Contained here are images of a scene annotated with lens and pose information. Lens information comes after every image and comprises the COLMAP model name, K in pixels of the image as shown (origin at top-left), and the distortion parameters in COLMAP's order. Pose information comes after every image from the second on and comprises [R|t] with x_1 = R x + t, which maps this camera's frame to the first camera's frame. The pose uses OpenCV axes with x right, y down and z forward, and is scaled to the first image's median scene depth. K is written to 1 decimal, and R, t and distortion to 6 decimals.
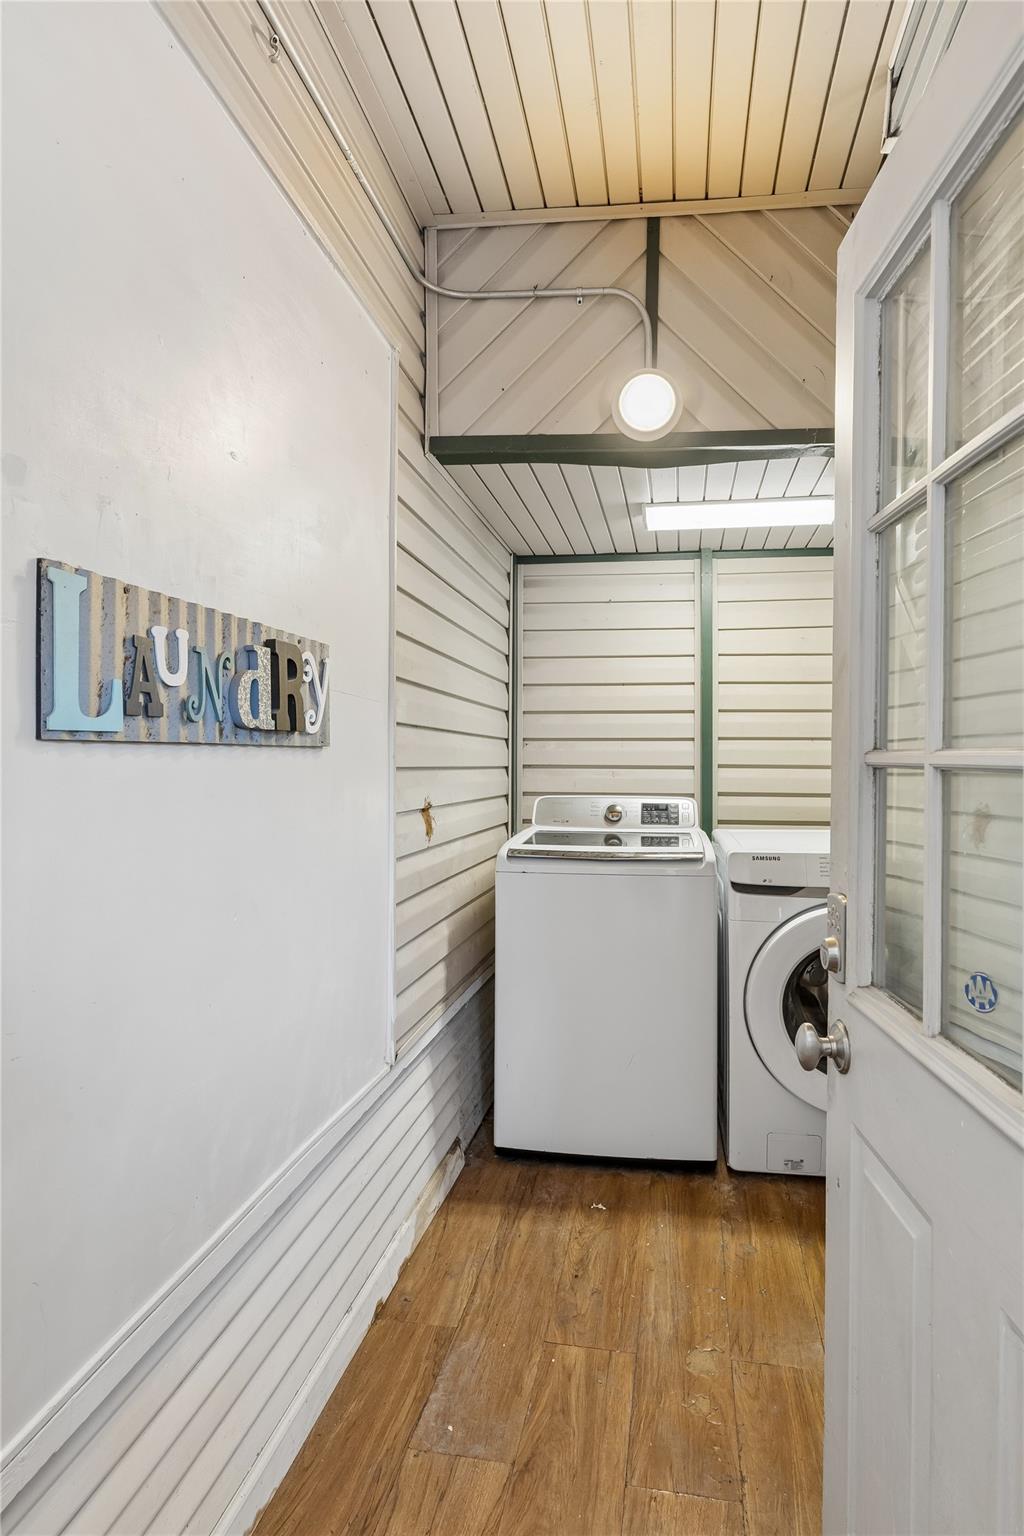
lens RADIAL K [[788.1, 0, 512.0], [0, 788.1, 768.0], [0, 0, 1]] dist [-0.001584, -0.000553]
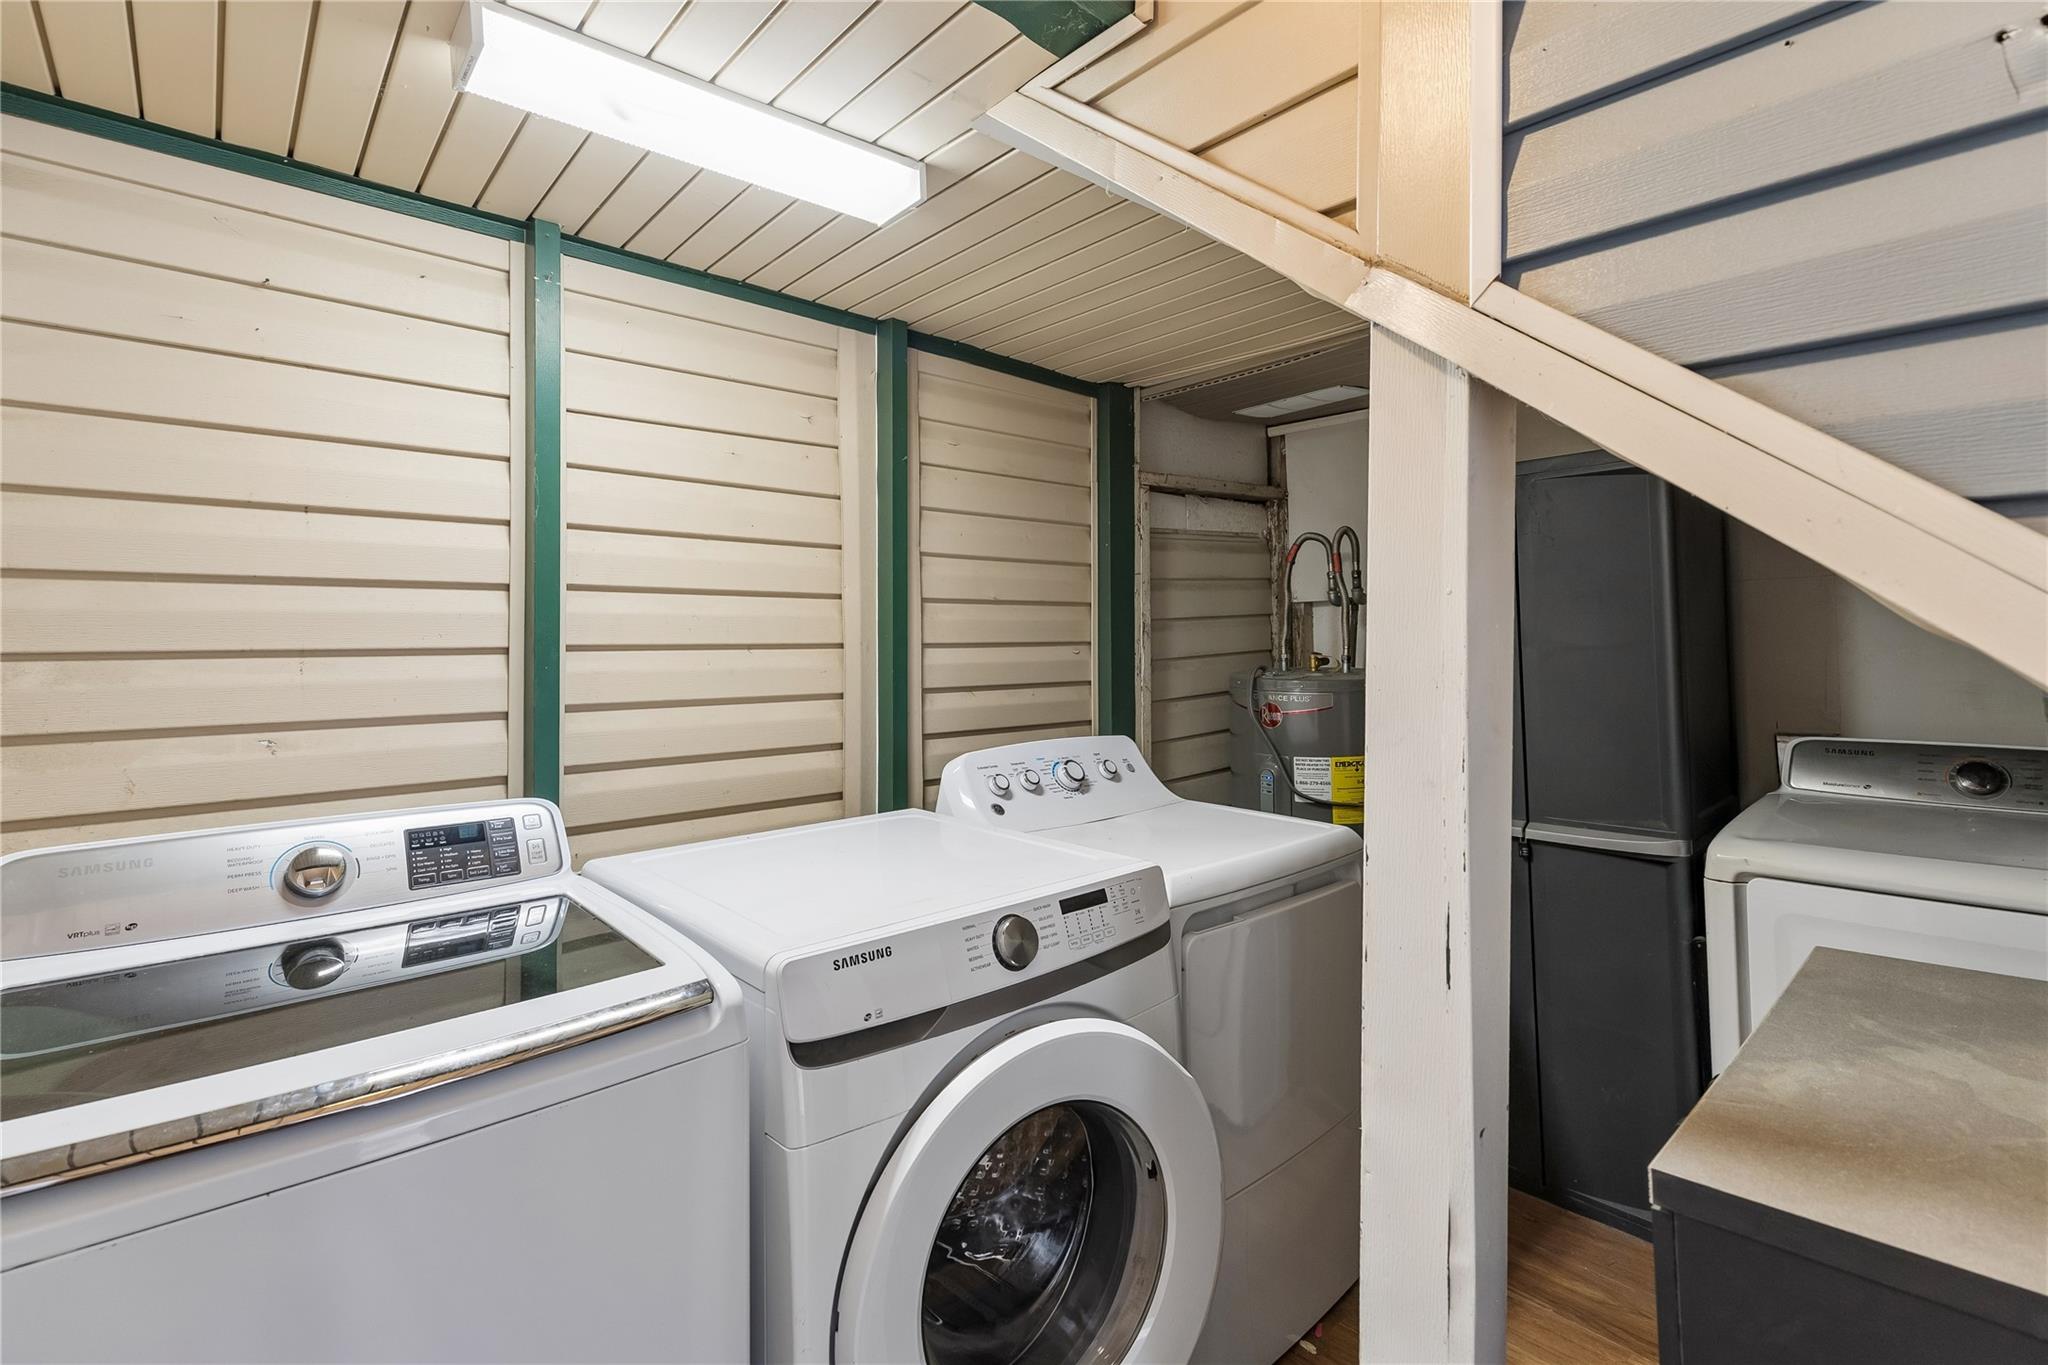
lens RADIAL K [[923.5, 0, 1022.9], [0, 923.5, 621.2], [0, 0, 1]] dist [-0.000084, -0.000162]
pose [[0.592706, 0.008789, 0.805371, -0.013999], [0.018700, 0.999521, -0.024670, -0.037436], [-0.805202, 0.029683, 0.592257, 0.503153]]
